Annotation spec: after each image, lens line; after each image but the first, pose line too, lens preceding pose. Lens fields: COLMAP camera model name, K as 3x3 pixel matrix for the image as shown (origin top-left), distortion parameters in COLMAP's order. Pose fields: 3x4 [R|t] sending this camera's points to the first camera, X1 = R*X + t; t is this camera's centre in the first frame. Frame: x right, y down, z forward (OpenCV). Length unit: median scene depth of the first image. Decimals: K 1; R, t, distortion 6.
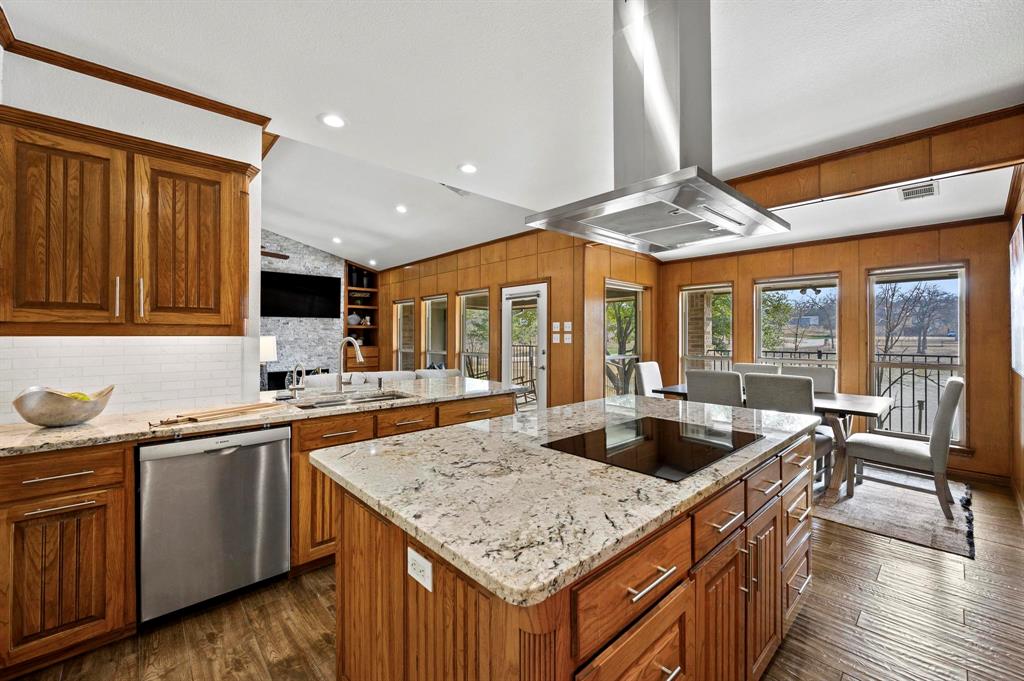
lens RADIAL K [[411.5, 0, 515.3], [0, 411.5, 336.2], [0, 0, 1]] dist [0.000598, 0.000526]
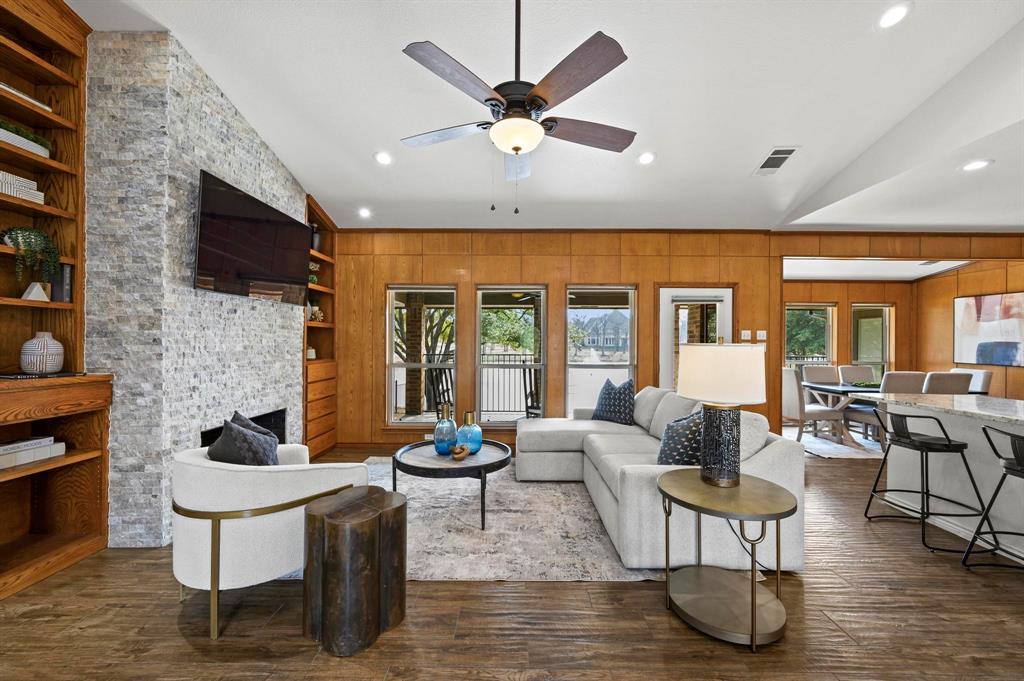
lens RADIAL K [[411.5, 0, 511.9], [0, 411.5, 341.8], [0, 0, 1]] dist [0.000598, 0.000526]
pose [[0.687012, 0.006881, 0.726614, -0.677826], [-0.007695, 0.999968, -0.002194, -0.000555], [-0.726606, -0.004084, 0.687043, 0.505096]]
